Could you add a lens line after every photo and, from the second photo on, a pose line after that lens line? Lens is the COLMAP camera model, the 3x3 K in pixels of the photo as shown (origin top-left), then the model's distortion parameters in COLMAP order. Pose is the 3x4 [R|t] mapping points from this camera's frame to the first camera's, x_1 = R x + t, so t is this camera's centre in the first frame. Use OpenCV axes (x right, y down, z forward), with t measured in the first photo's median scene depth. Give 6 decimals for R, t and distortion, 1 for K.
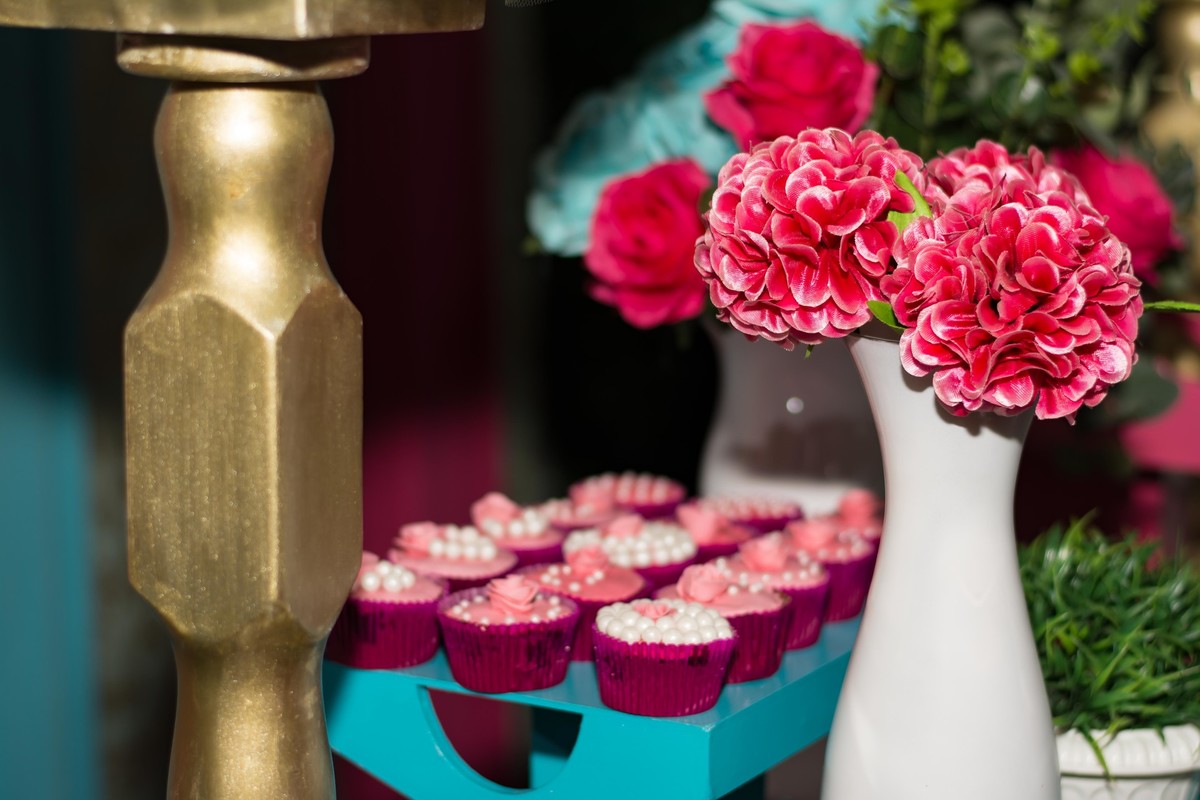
lens RADIAL K [[2670.6, 0, 600.0], [0, 2670.6, 400.0], [0, 0, 1]] dist [-0.031033, -0.263602]
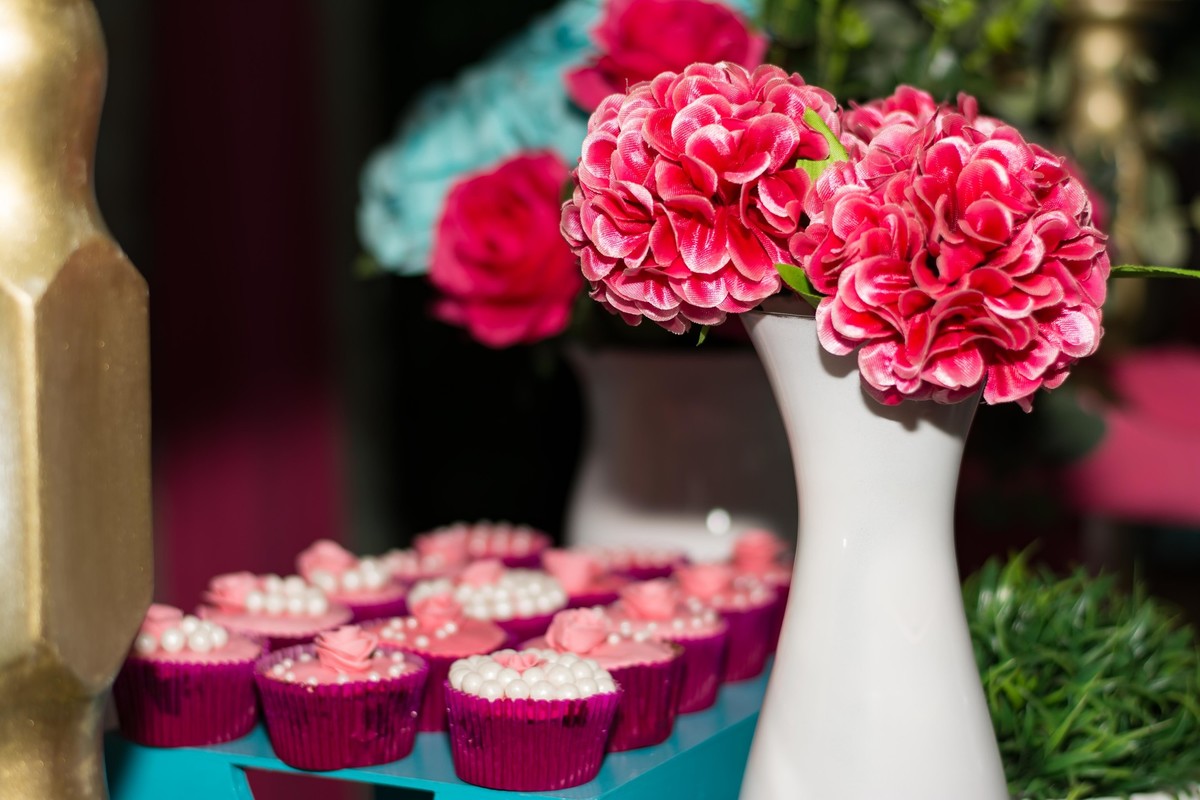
lens RADIAL K [[2670.6, 0, 600.0], [0, 2670.6, 400.0], [0, 0, 1]] dist [-0.031033, -0.263602]
pose [[0.998189, -0.018083, 0.057369, -0.000556], [0.021229, 0.998277, -0.054702, 0.044507], [-0.056281, 0.055821, 0.996853, 0.181129]]
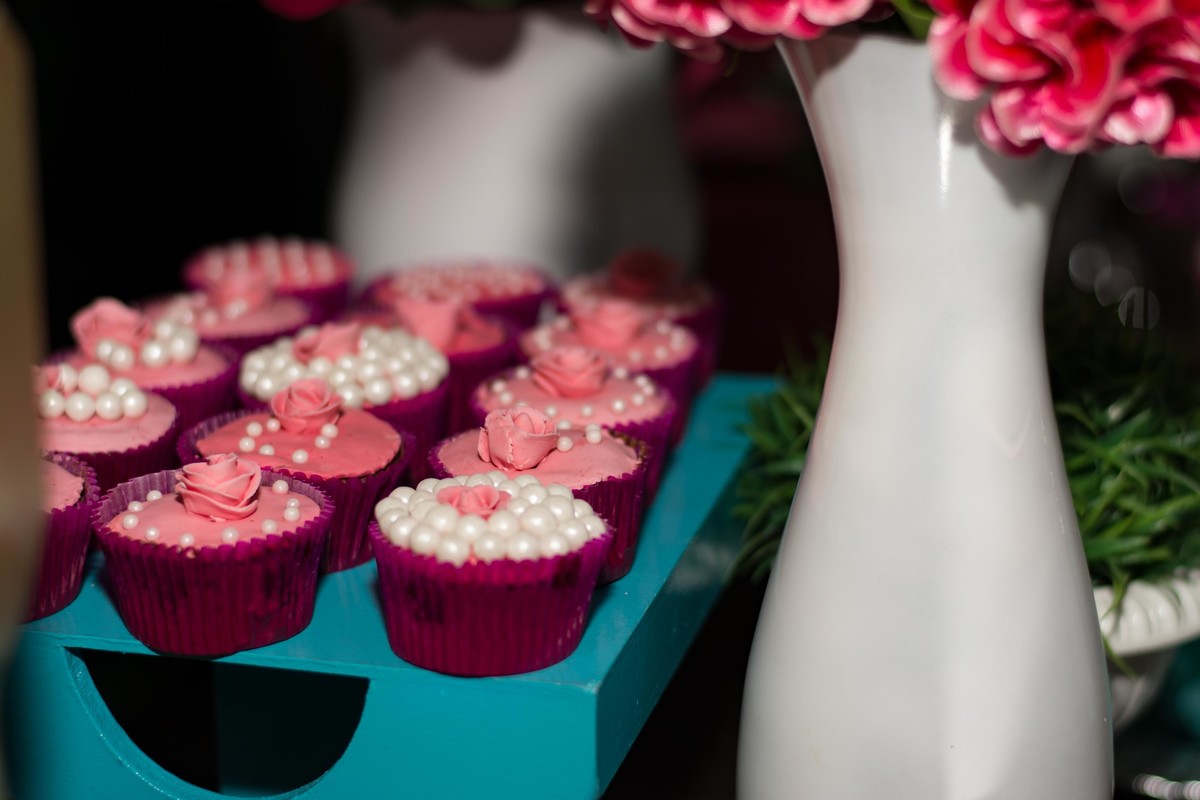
lens RADIAL K [[2670.6, 0, 600.0], [0, 2670.6, 400.0], [0, 0, 1]] dist [-0.031033, -0.263602]
pose [[0.960330, -0.089476, 0.264122, -0.112117], [0.054061, 0.988894, 0.138444, -0.026562], [-0.273576, -0.118674, 0.954501, 0.417163]]
